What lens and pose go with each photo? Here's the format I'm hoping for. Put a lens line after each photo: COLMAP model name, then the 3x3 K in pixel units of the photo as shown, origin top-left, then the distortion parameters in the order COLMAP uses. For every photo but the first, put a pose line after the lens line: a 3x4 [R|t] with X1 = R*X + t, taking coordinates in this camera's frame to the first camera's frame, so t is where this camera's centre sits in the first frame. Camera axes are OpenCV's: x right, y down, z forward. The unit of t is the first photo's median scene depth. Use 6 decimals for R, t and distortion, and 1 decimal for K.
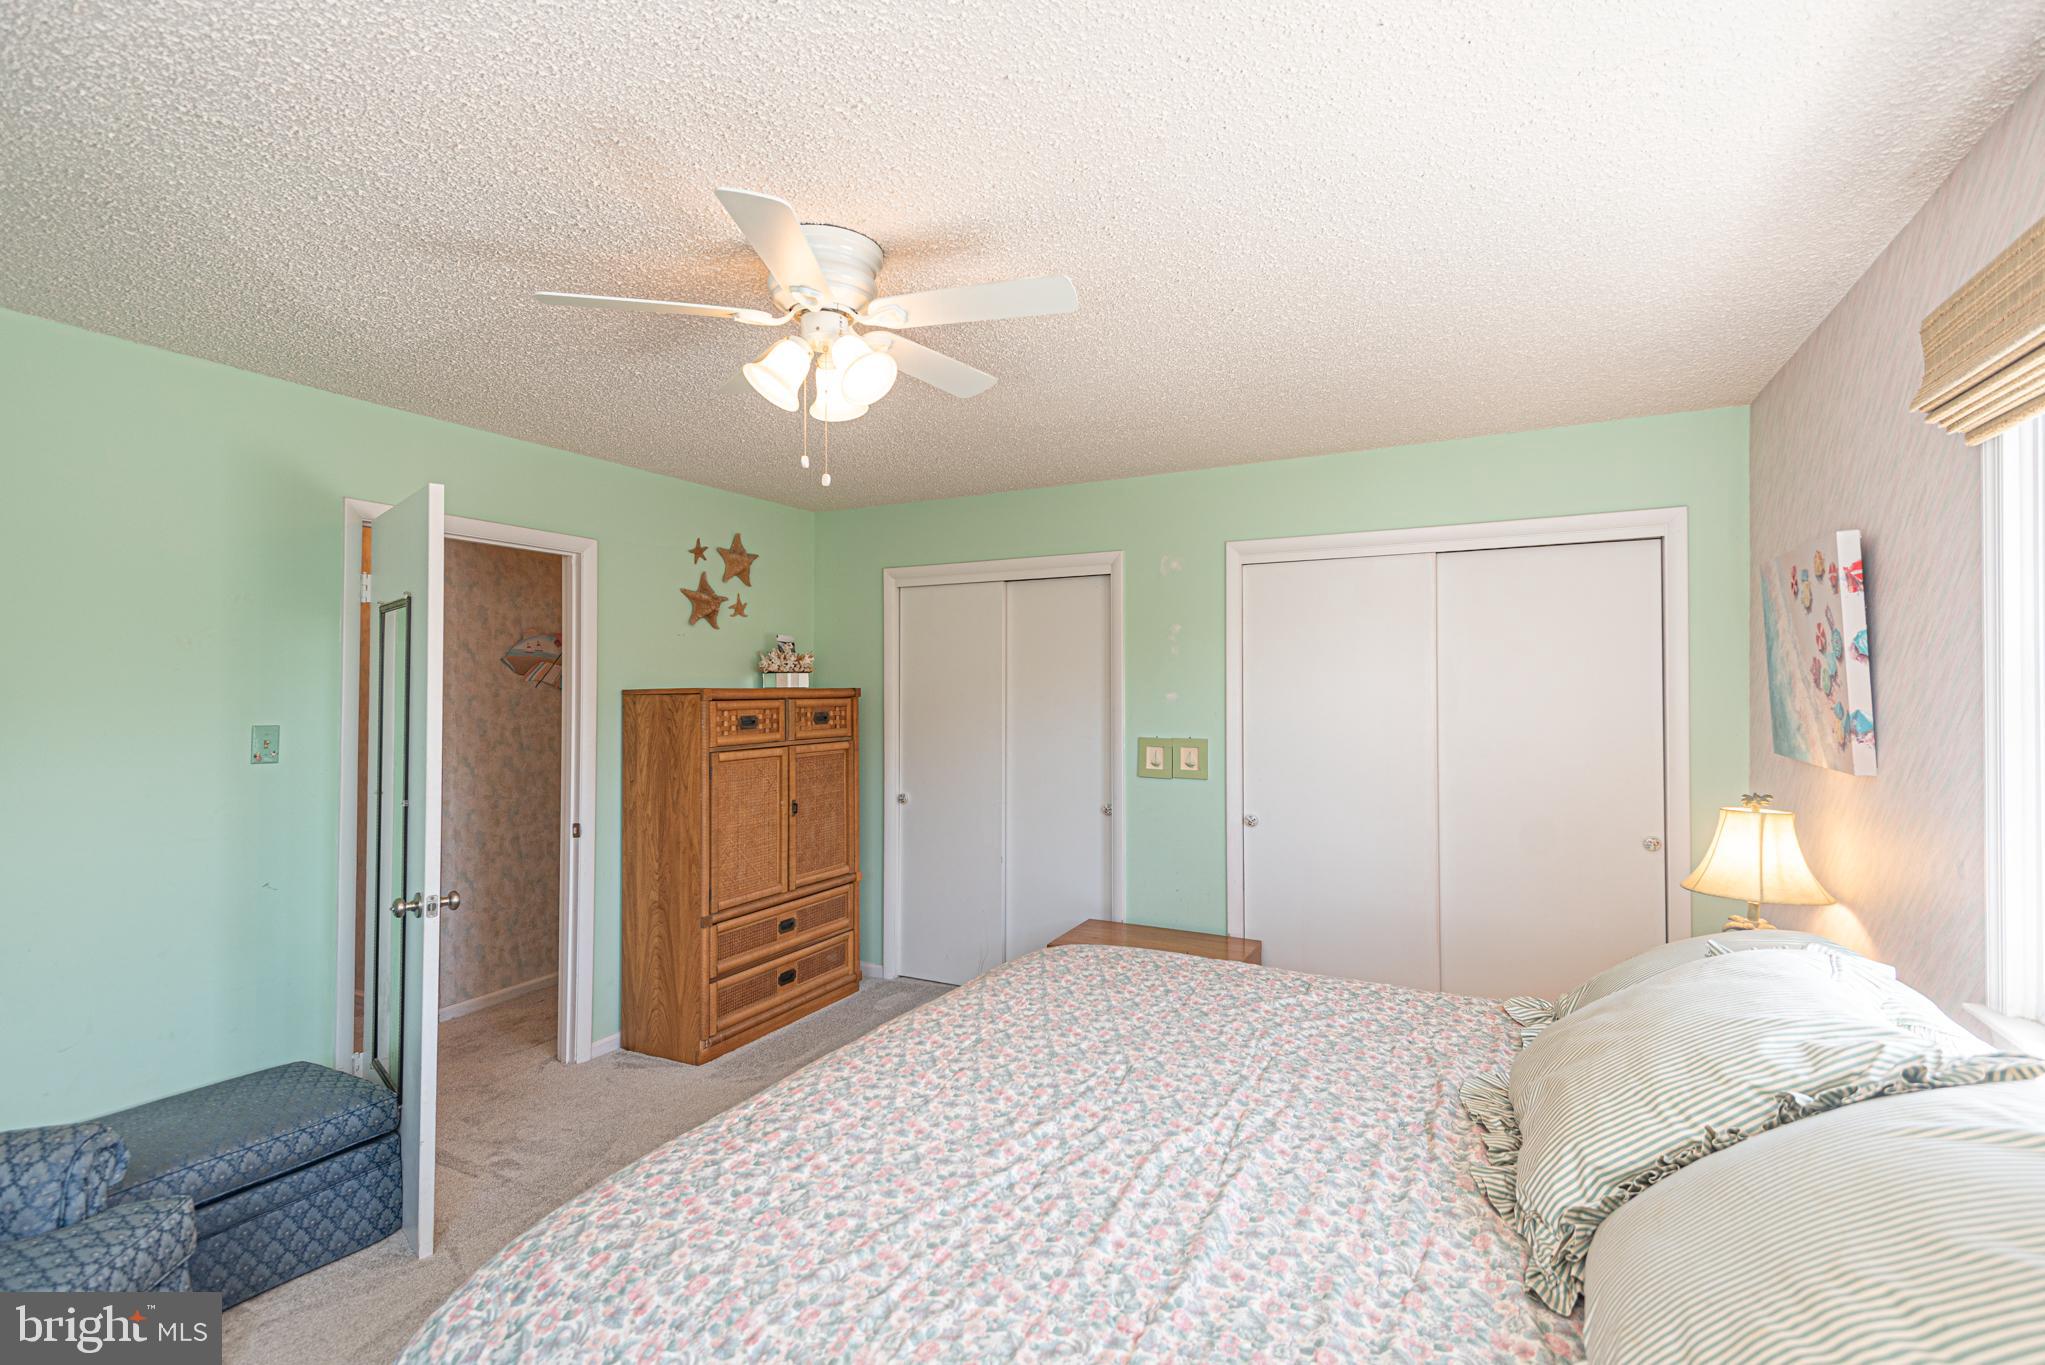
lens RADIAL K [[1029.1, 0, 975.6], [0, 1029.1, 678.4], [0, 0, 1]] dist [0.029532, -0.027840]
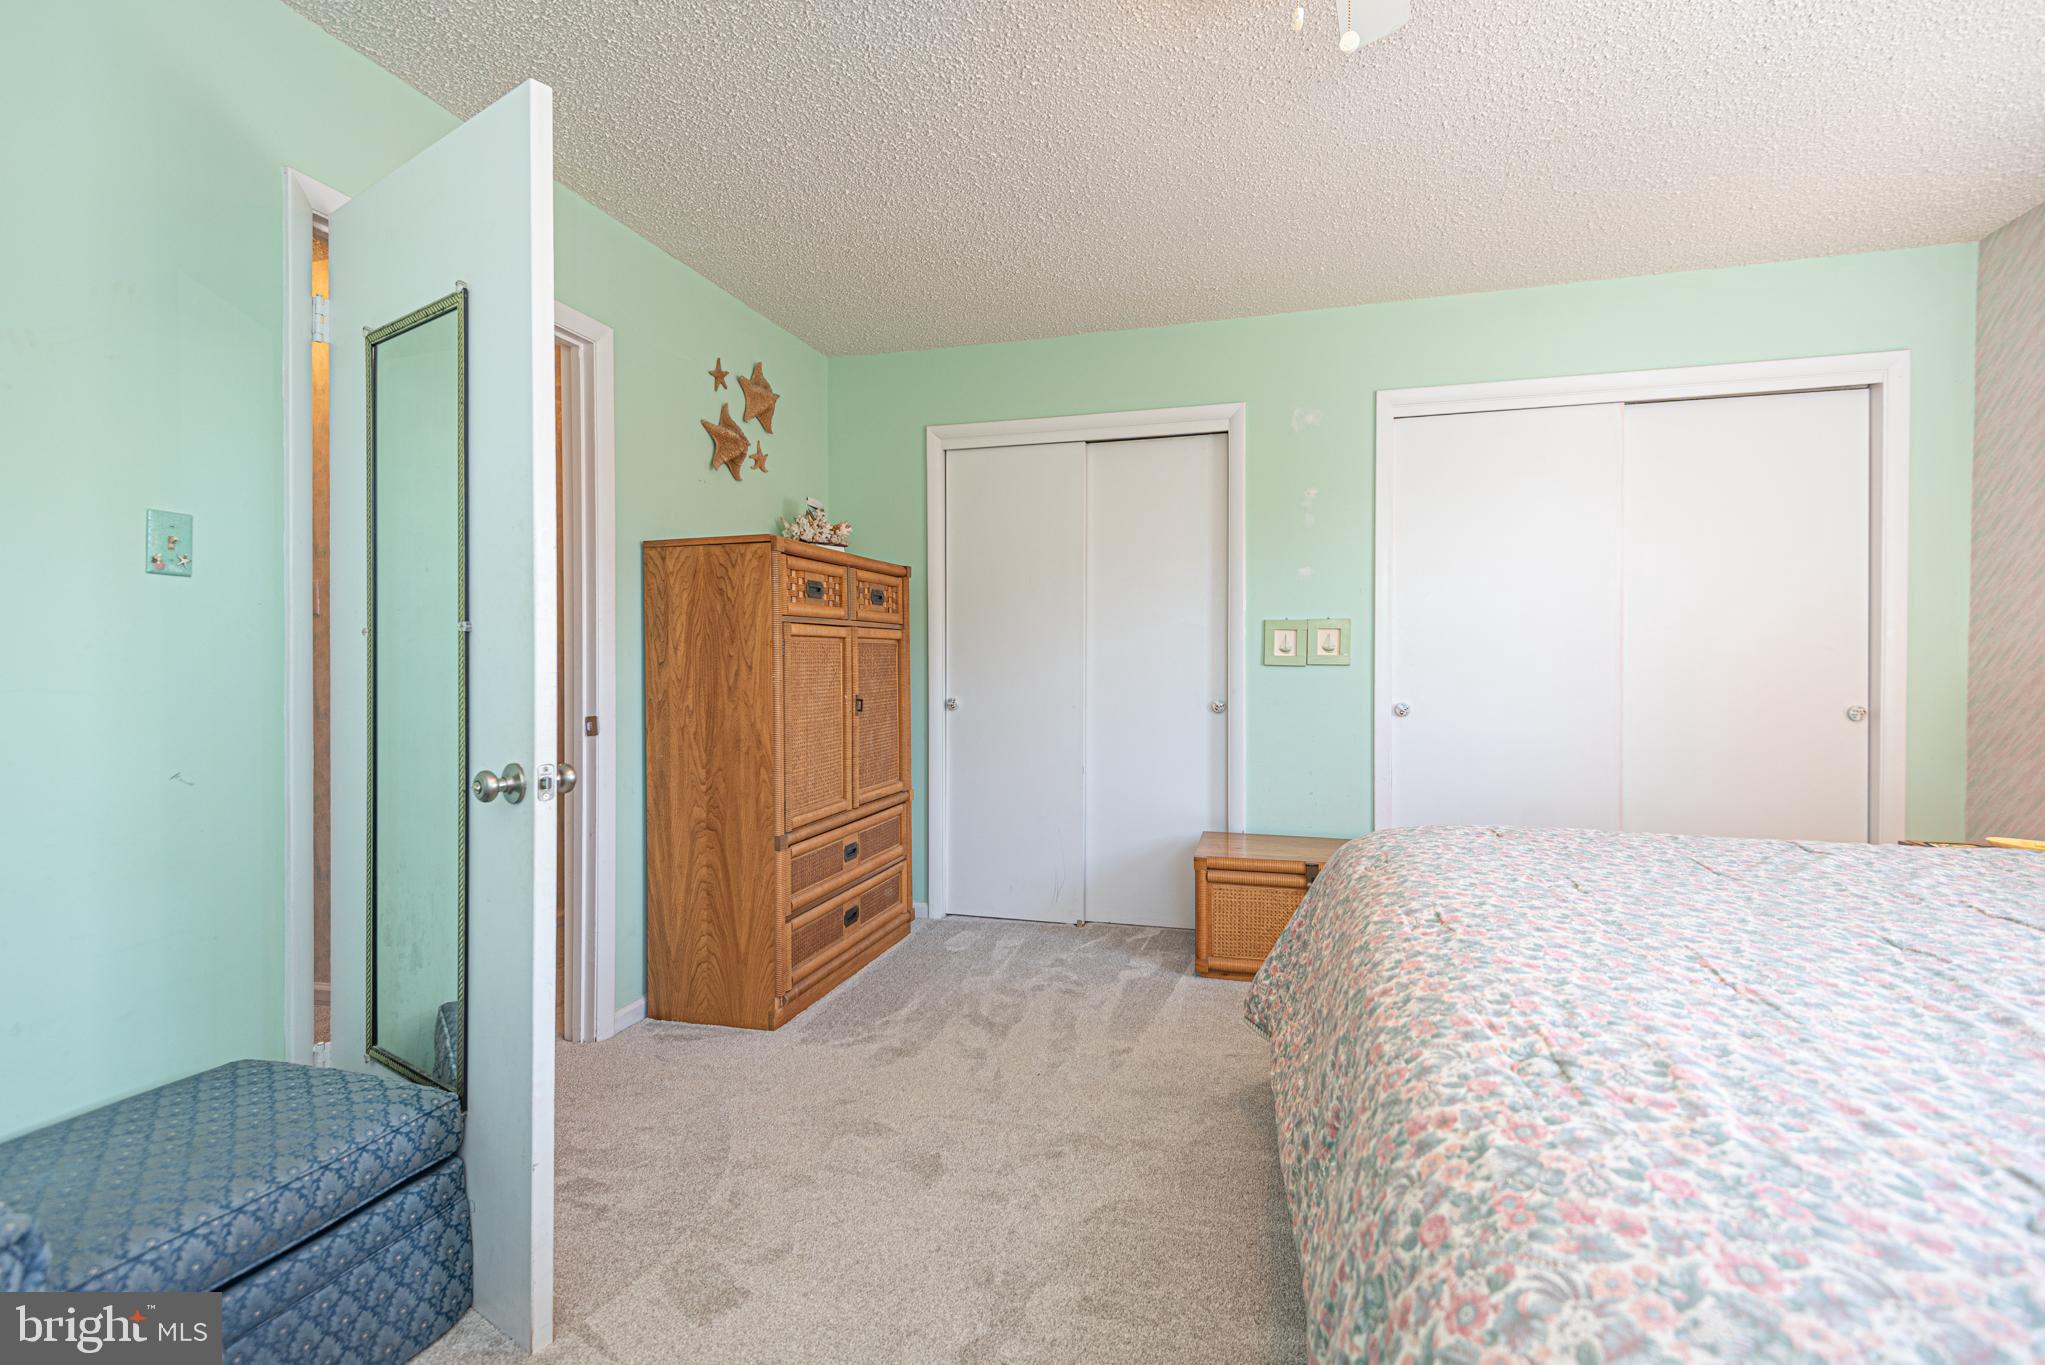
lens RADIAL K [[1022.8, 0, 1022.5], [0, 1022.8, 682.5], [0, 0, 1]] dist [0.035405, -0.022237]
pose [[0.975411, -0.001090, 0.220391, -0.244963], [-0.006348, 0.999434, 0.033038, 0.088598], [-0.220302, -0.033625, 0.974852, 0.221327]]
